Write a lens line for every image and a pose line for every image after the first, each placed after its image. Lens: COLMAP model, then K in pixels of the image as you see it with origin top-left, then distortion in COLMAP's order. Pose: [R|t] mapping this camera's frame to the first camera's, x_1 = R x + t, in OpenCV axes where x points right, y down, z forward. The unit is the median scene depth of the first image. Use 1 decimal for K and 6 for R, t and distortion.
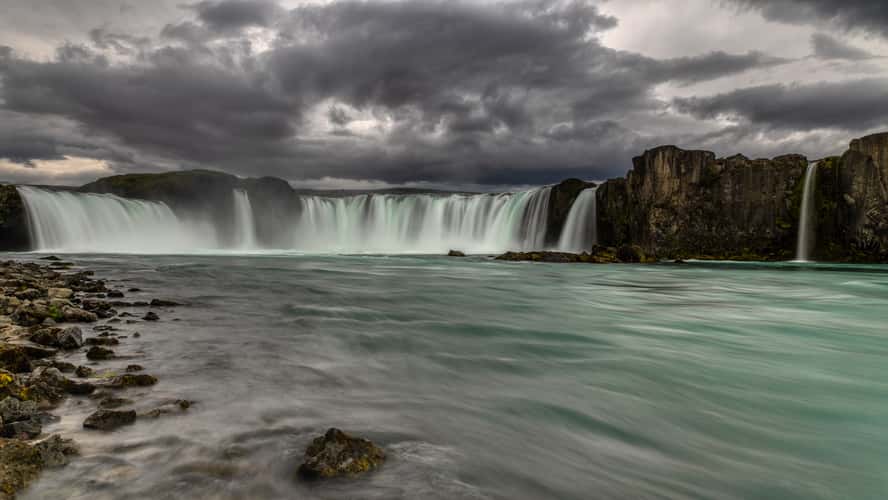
lens RADIAL K [[666.2, 0, 441.1], [0, 666.2, 248.3], [0, 0, 1]] dist [0.000392, -0.000191]
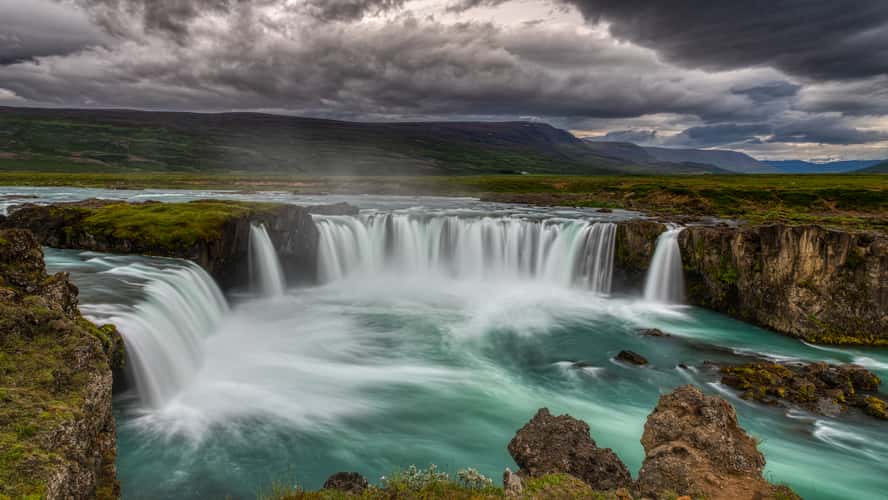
lens RADIAL K [[666.2, 0, 441.1], [0, 666.2, 248.3], [0, 0, 1]] dist [0.000392, -0.000191]
pose [[0.968177, -0.037652, 0.247417, -0.445900], [0.007153, 0.992377, 0.123030, -0.247251], [-0.250163, -0.117345, 0.961066, 0.181010]]
